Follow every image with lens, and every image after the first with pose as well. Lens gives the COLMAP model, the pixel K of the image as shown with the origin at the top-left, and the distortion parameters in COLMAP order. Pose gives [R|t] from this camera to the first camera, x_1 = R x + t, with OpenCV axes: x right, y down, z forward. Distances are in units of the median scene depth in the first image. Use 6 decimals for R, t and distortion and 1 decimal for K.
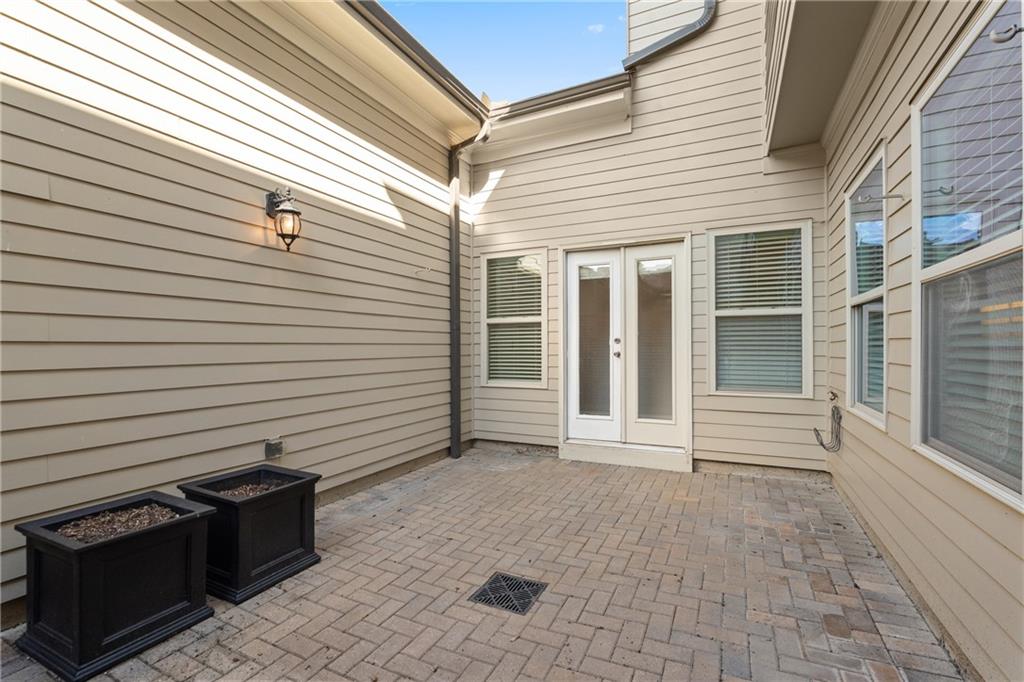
lens RADIAL K [[456.1, 0, 515.1], [0, 456.1, 351.5], [0, 0, 1]] dist [-0.001922, -0.000154]
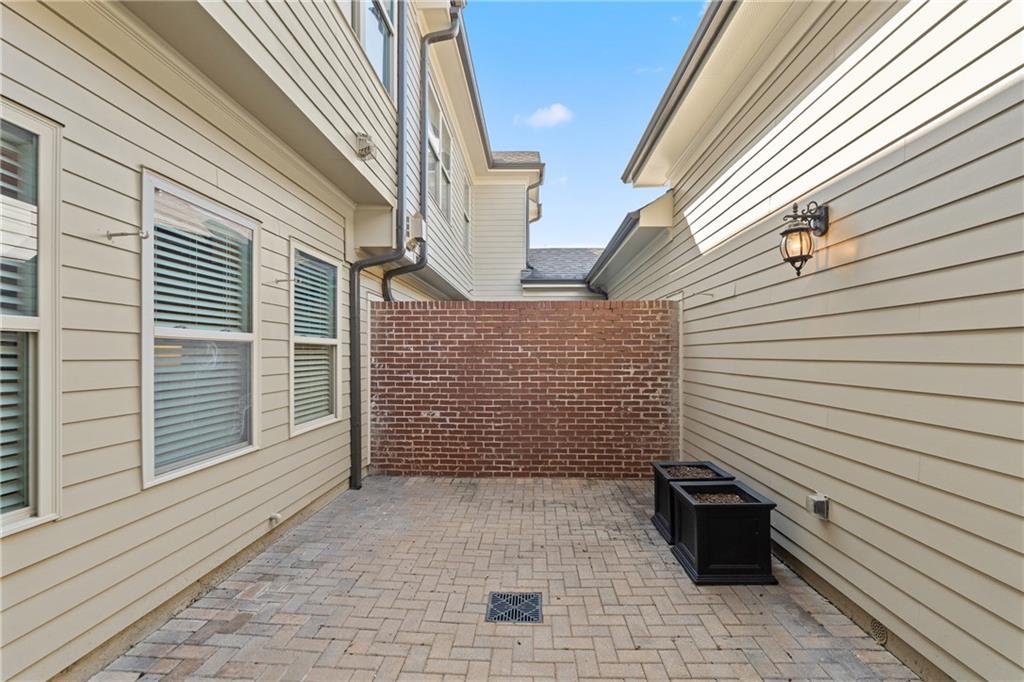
lens RADIAL K [[456.1, 0, 515.1], [0, 456.1, 351.5], [0, 0, 1]] dist [-0.001922, -0.000154]
pose [[-0.917235, 0.002548, -0.398339, 0.427336], [-0.002121, 0.999934, 0.011279, -0.109918], [0.398342, 0.011191, -0.917169, 2.005097]]
